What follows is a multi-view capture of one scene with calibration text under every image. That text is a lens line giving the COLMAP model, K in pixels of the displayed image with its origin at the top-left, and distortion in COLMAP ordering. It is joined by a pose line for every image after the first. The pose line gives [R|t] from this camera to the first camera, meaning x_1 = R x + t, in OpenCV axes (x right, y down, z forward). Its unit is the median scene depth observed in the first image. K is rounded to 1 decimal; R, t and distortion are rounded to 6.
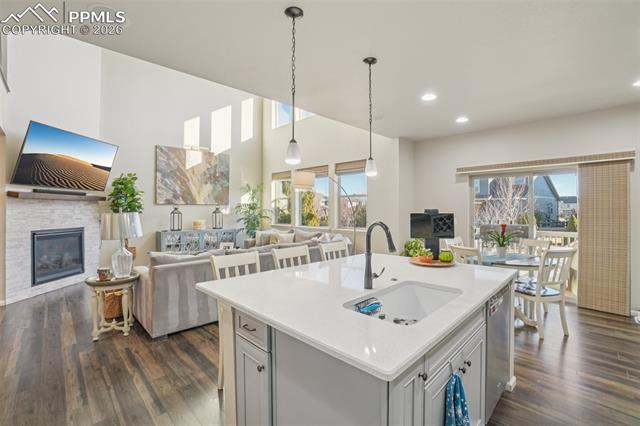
lens RADIAL K [[286.0, 0, 314.8], [0, 286.0, 210.9], [0, 0, 1]] dist [-0.064263, 0.020002]
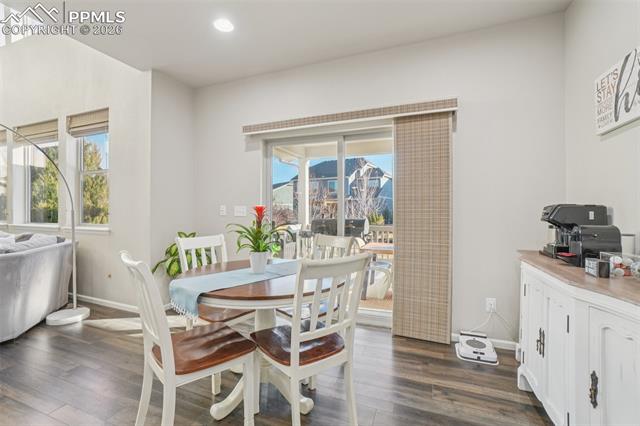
lens RADIAL K [[286.0, 0, 314.8], [0, 286.0, 210.9], [0, 0, 1]] dist [-0.064263, 0.020002]
pose [[0.911343, 0.001864, 0.411643, 0.478813], [-0.002264, 0.999997, 0.000484, 0.047230], [-0.411641, -0.001373, 0.911345, 0.428559]]
